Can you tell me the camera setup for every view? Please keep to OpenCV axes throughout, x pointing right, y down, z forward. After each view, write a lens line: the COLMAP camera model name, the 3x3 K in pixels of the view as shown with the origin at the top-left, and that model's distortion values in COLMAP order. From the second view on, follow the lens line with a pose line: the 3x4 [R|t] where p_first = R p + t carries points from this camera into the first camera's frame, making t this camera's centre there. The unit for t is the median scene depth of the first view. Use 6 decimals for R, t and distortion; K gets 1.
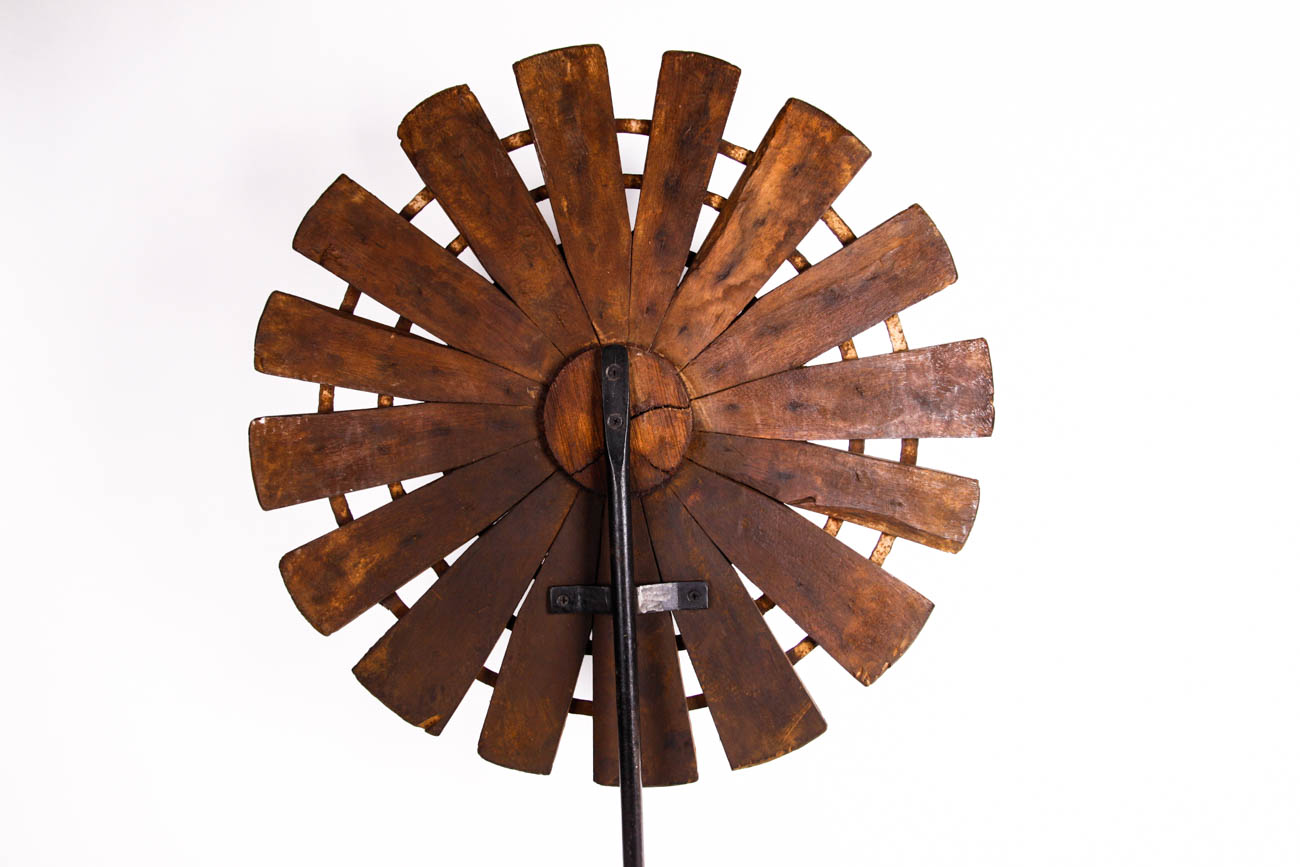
lens RADIAL K [[1192.9, 0, 650.0], [0, 1192.9, 433.5], [0, 0, 1]] dist [-0.009886, -0.000932]
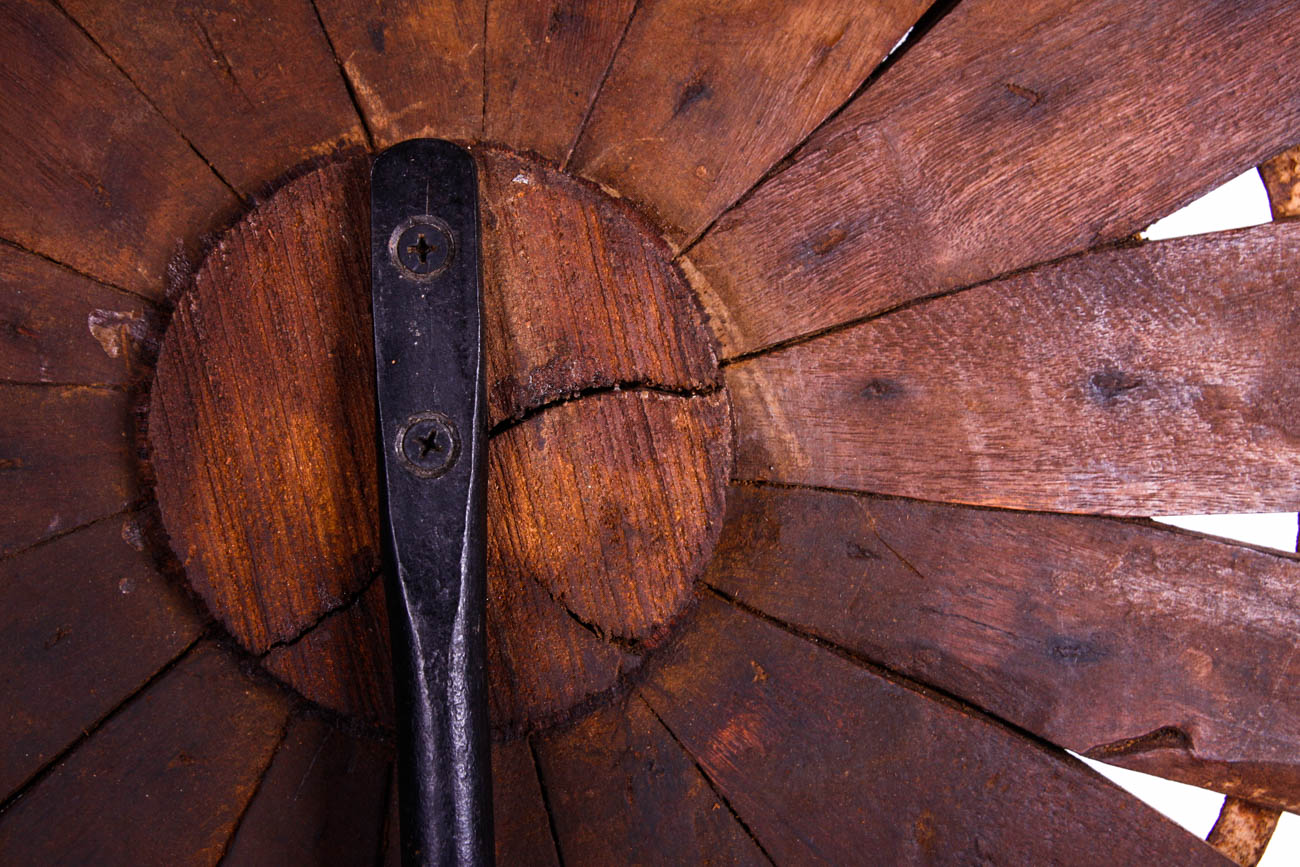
lens RADIAL K [[1914.1, 0, 650.0], [0, 1914.1, 433.5], [0, 0, 1]] dist [0.013516, 0.108897]
pose [[0.999224, -0.001668, 0.039361, 0.001702], [0.002471, 0.999790, -0.020366, -0.004101], [-0.039319, 0.020447, 0.999017, 0.579069]]
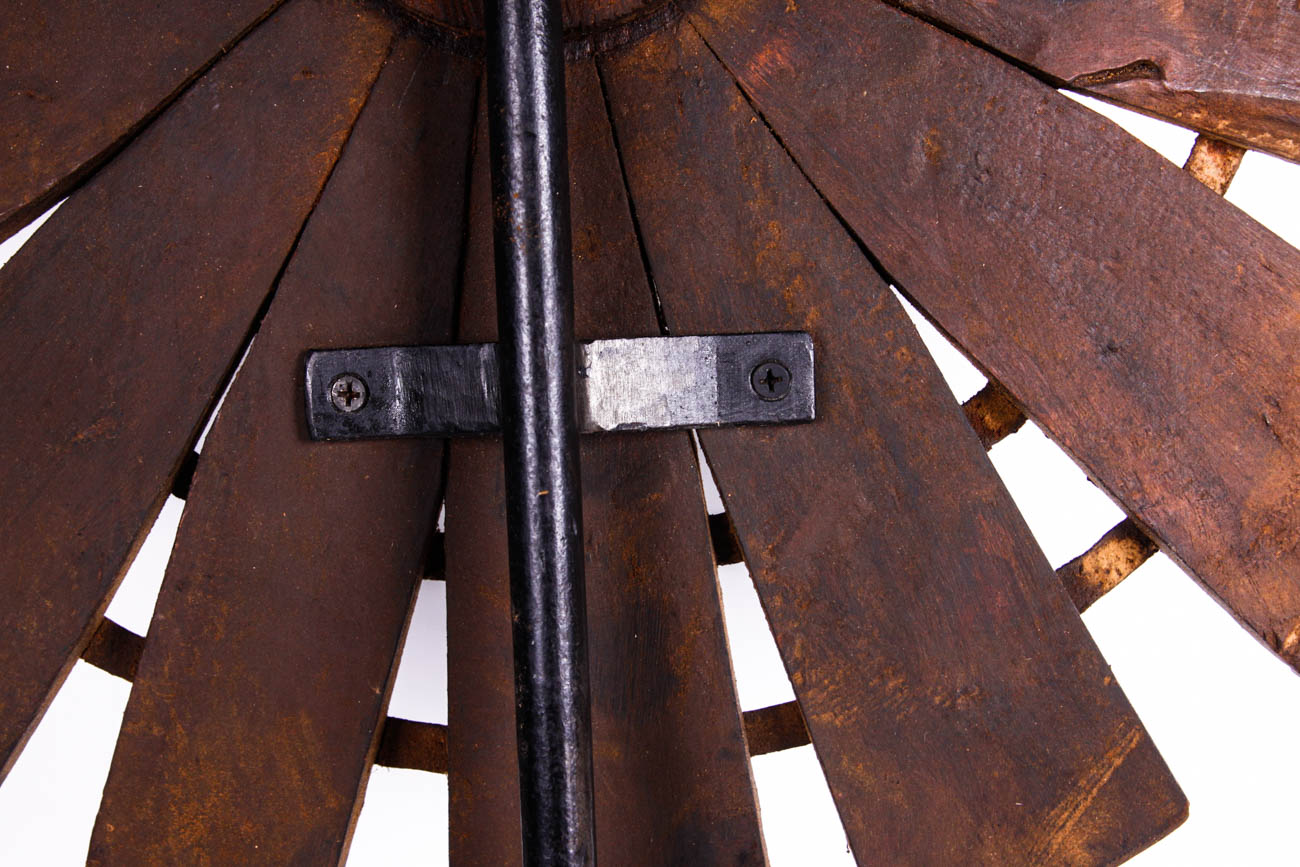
lens RADIAL K [[1951.7, 0, 650.0], [0, 1951.7, 433.5], [0, 0, 1]] dist [0.031886, 0.180372]
pose [[0.999996, 0.000952, 0.002616, 0.004621], [-0.000979, 0.999948, 0.010142, 0.145356], [-0.002606, -0.010144, 0.999945, 0.493749]]
